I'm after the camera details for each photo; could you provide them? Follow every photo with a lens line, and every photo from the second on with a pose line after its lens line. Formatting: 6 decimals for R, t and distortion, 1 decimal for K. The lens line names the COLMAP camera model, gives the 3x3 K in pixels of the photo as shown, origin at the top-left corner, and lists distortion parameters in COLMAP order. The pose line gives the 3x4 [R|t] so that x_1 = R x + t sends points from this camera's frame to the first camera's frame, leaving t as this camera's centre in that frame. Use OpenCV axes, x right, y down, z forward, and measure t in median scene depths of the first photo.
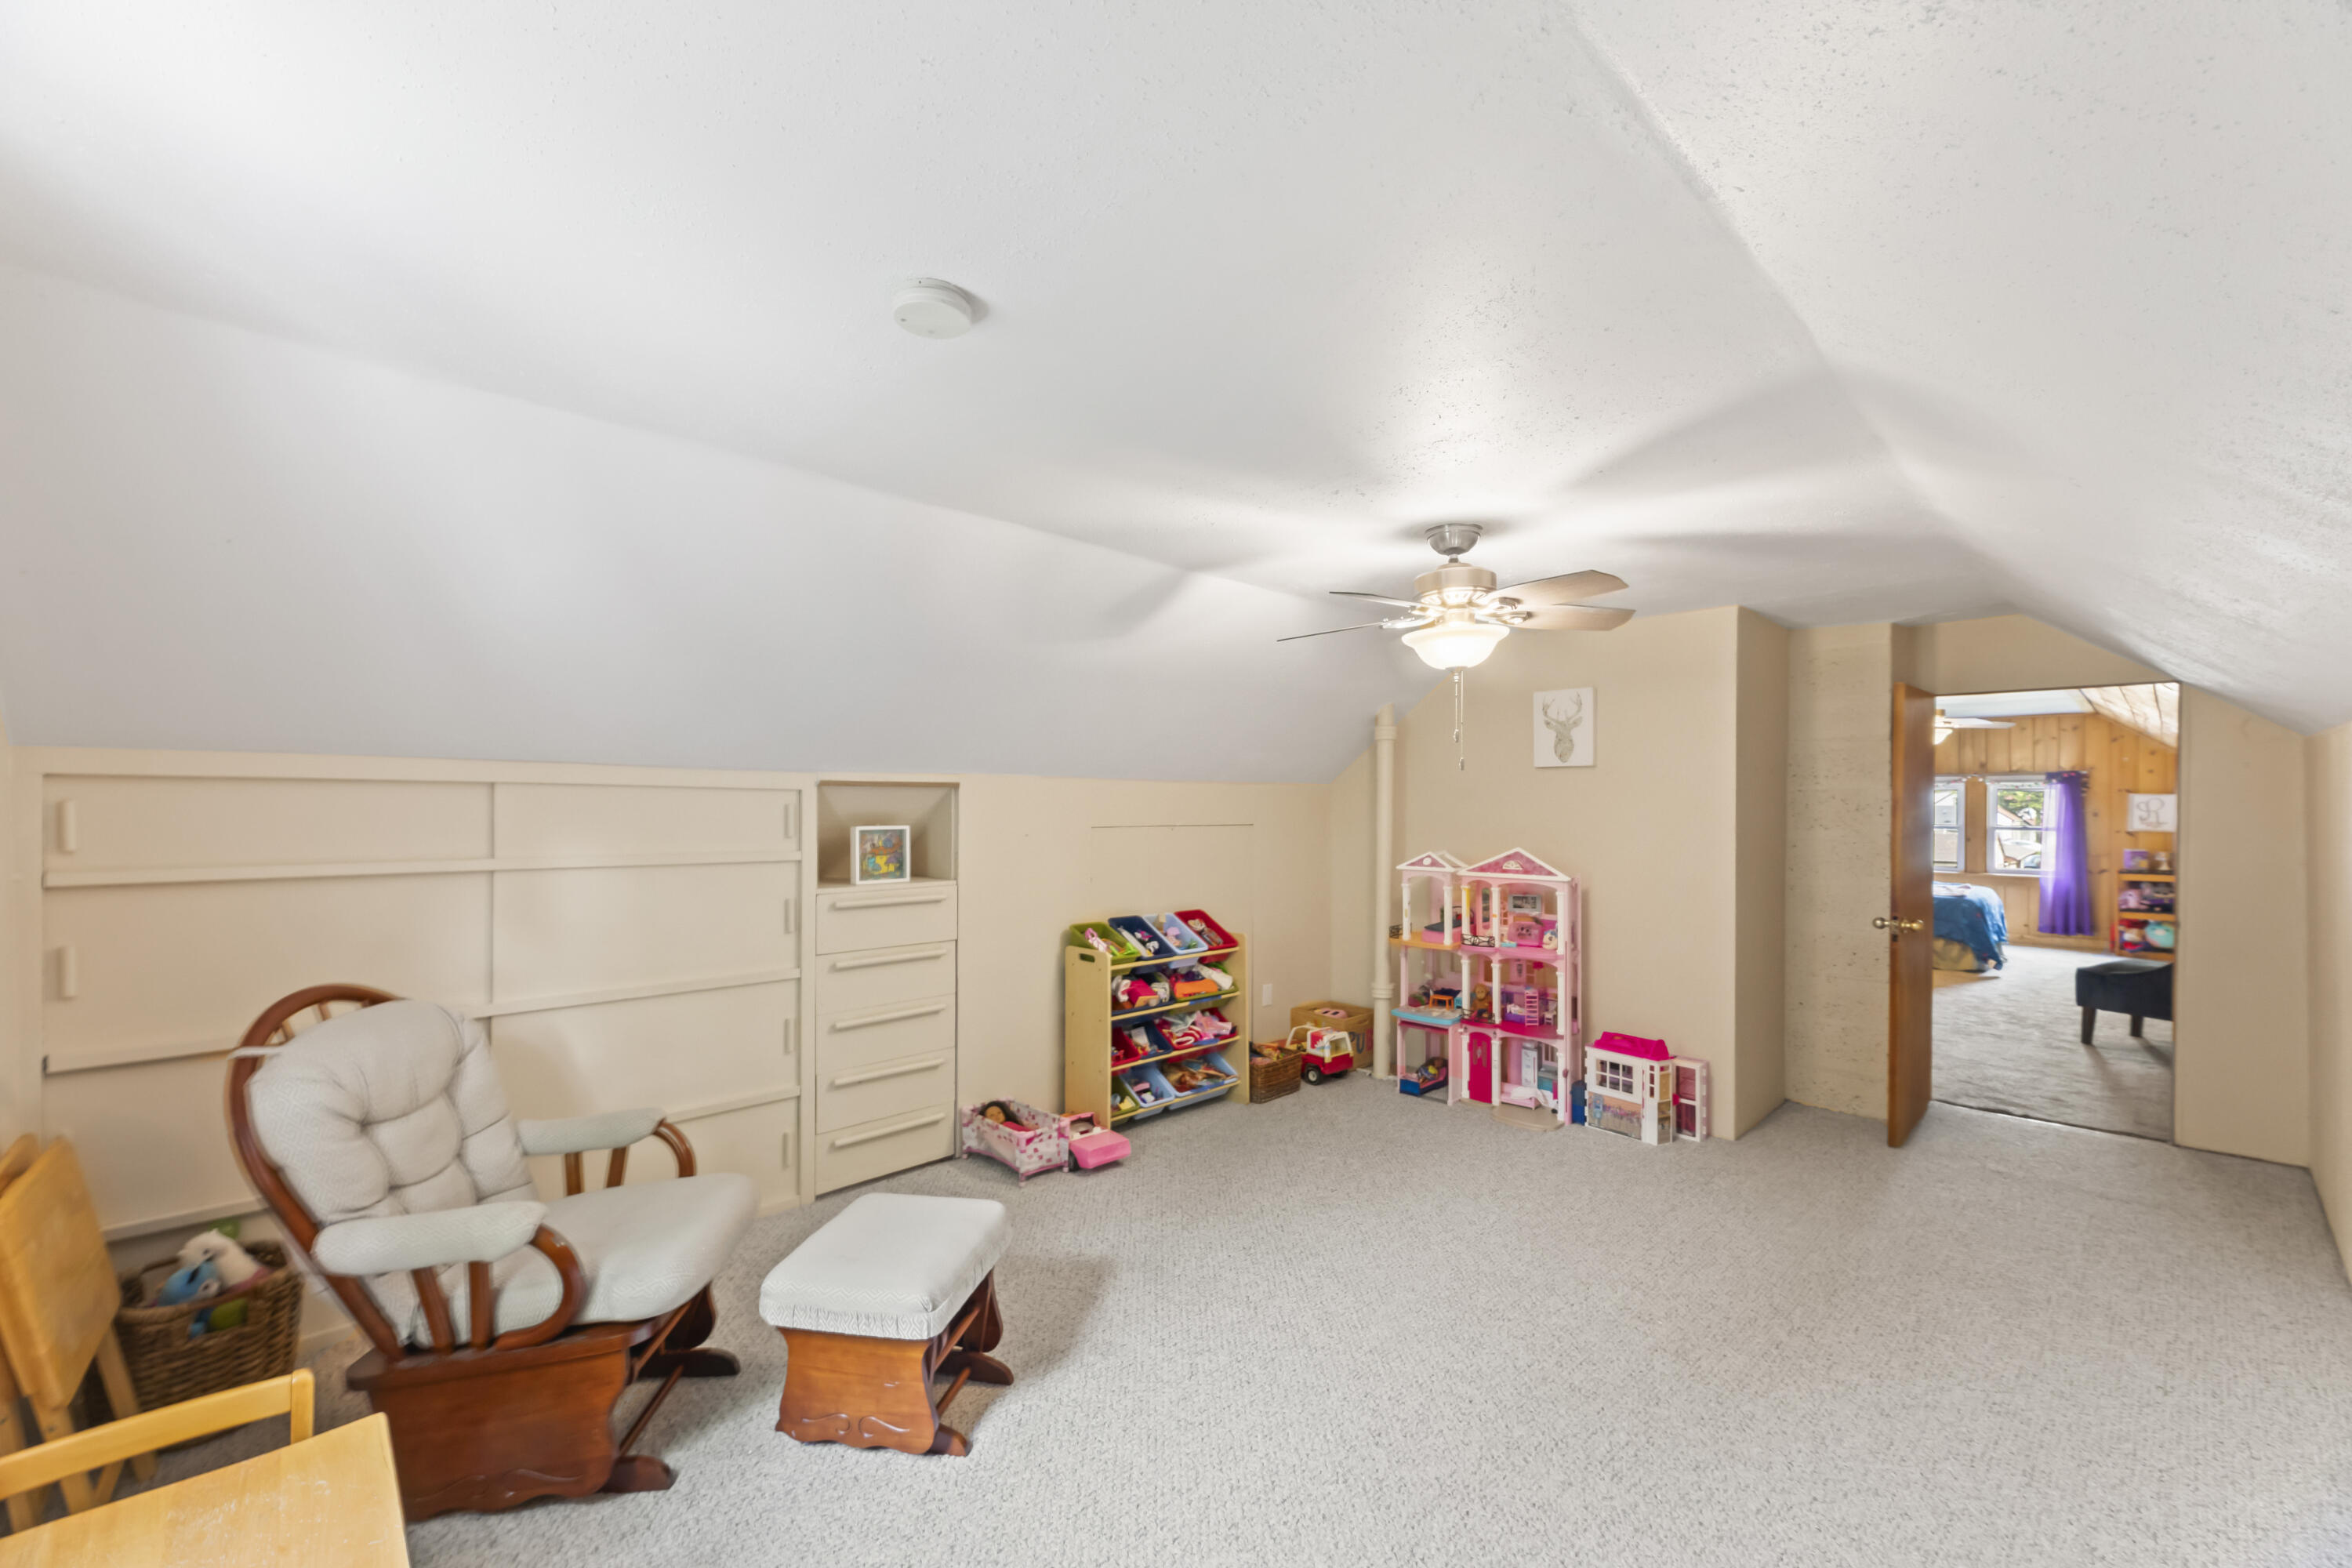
lens RADIAL K [[961.7, 0, 1177.9], [0, 961.7, 796.0], [0, 0, 1]] dist [-0.002046, 0.000035]
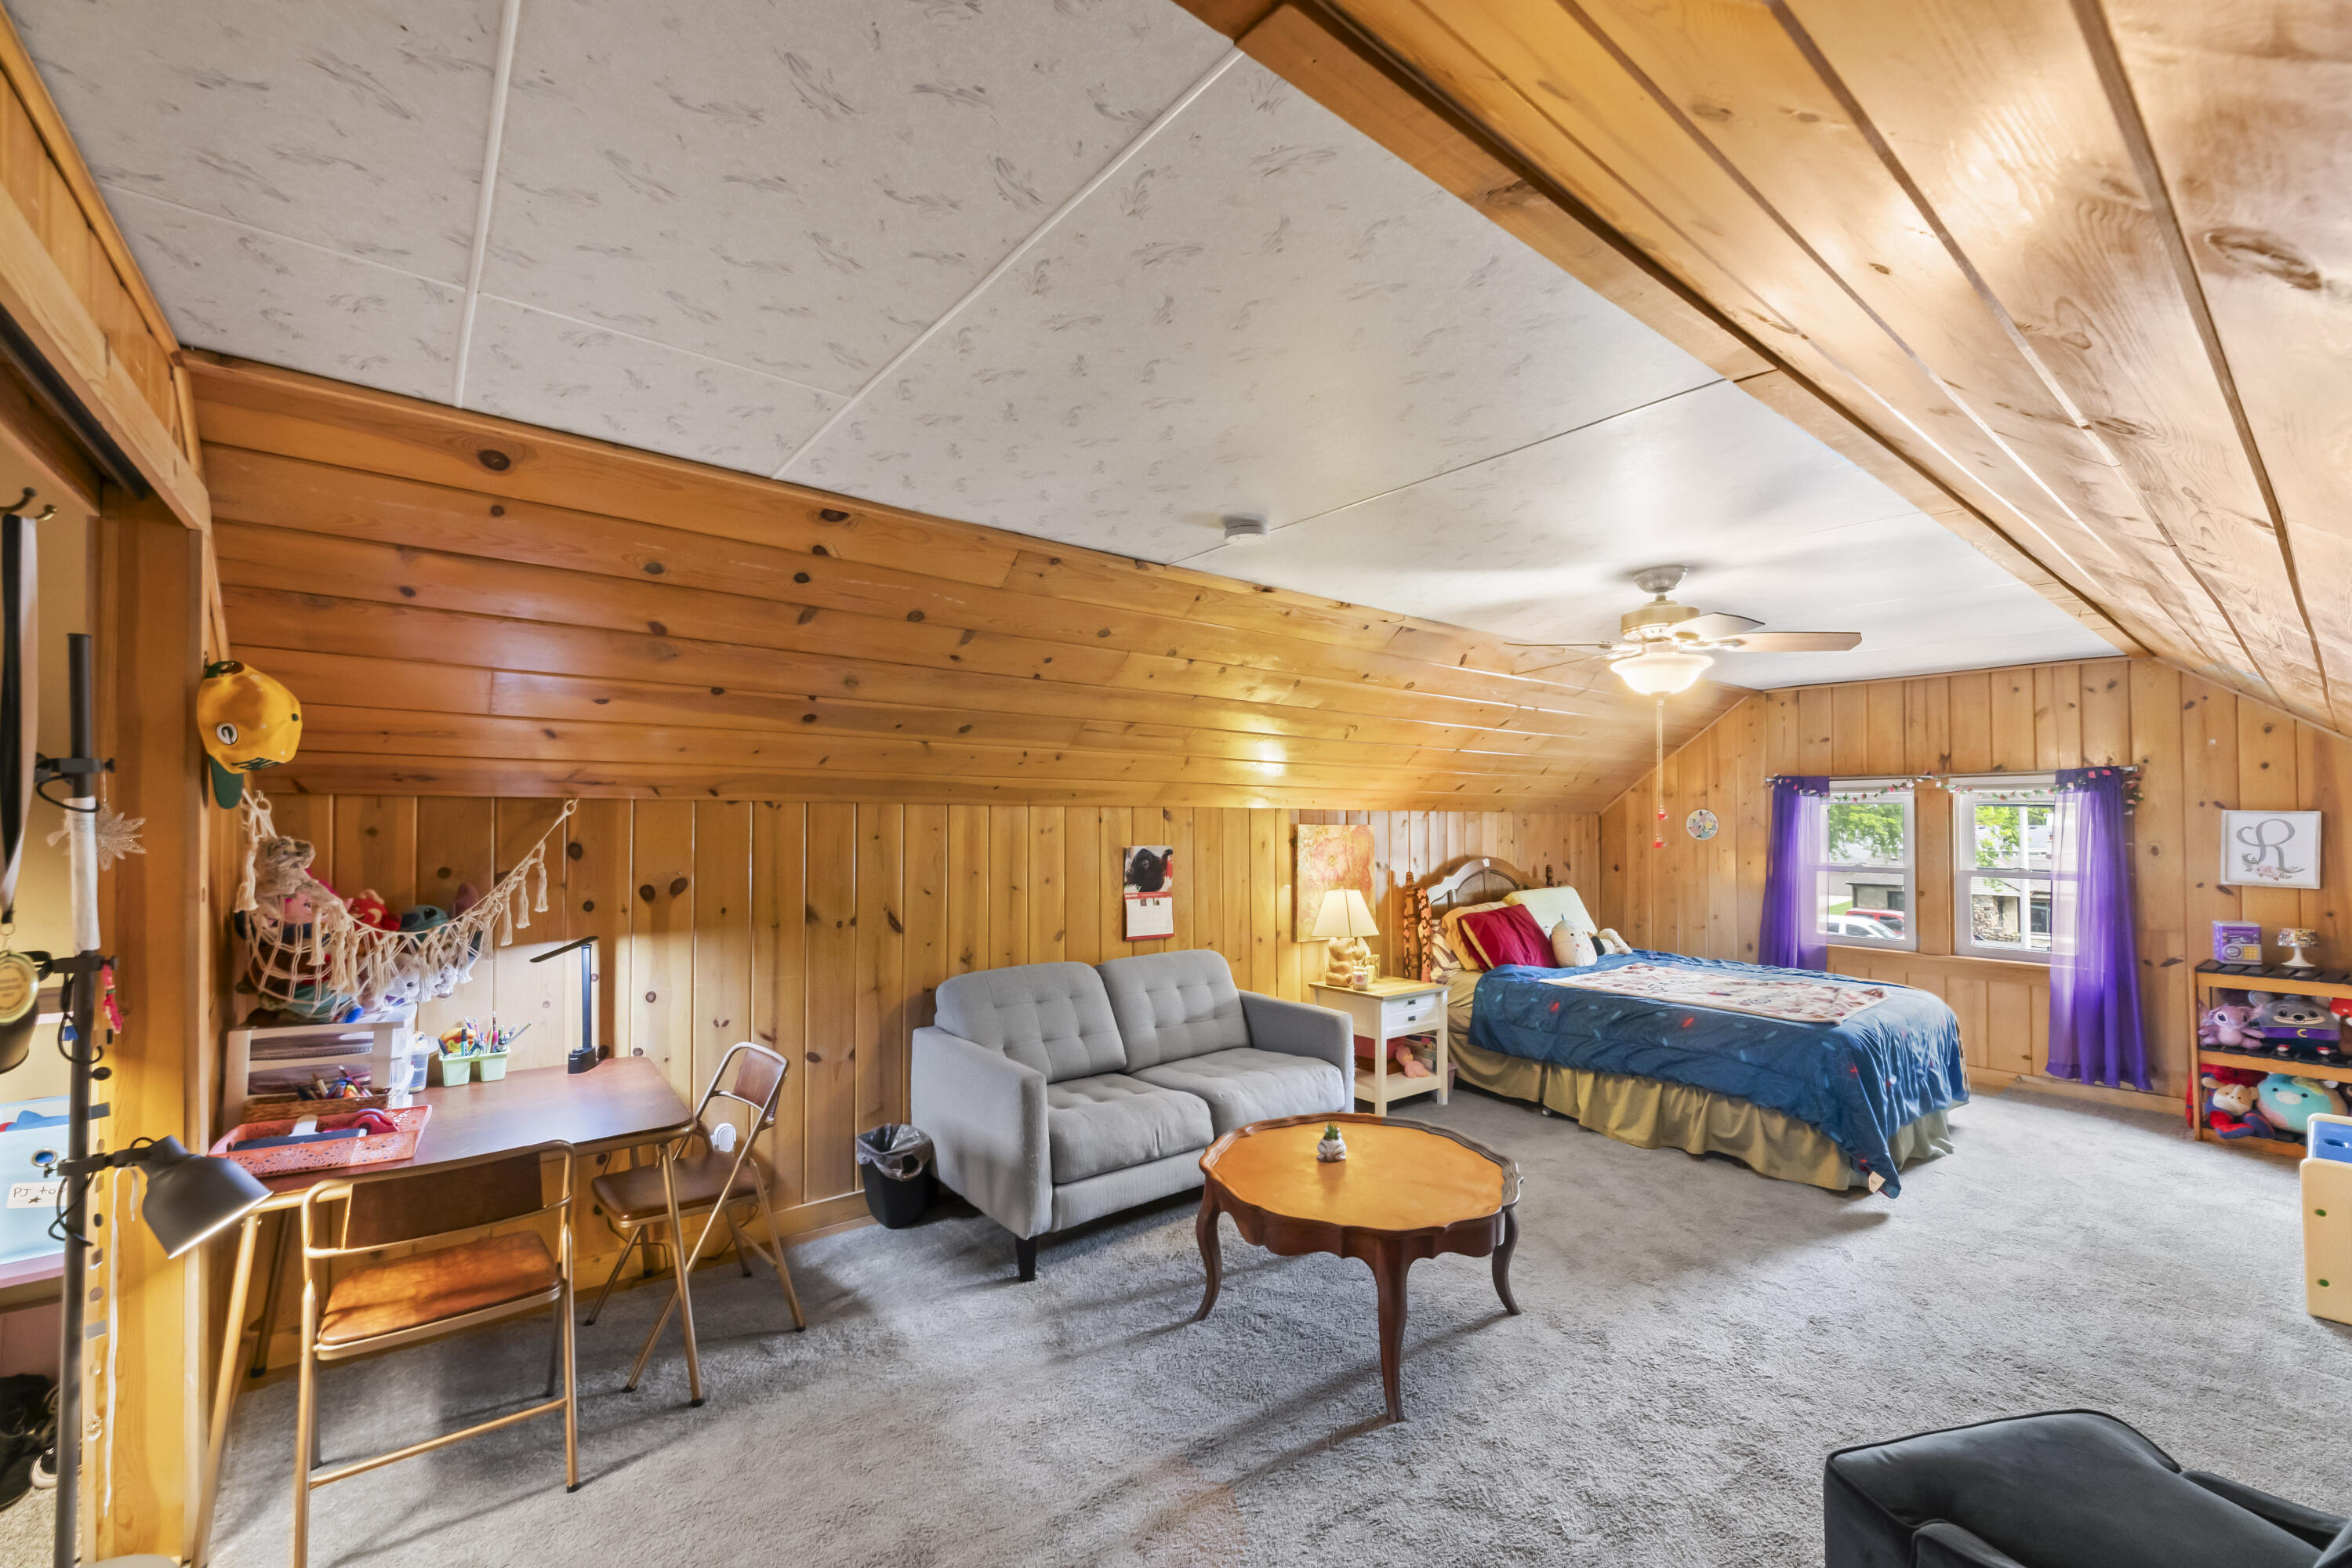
lens RADIAL K [[961.7, 0, 1180.9], [0, 961.7, 792.4], [0, 0, 1]] dist [-0.002046, 0.000035]
pose [[0.996168, -0.002040, -0.087440, 0.486031], [0.000252, 0.999791, -0.020460, -0.001331], [0.087463, 0.020359, 0.995960, 0.445853]]
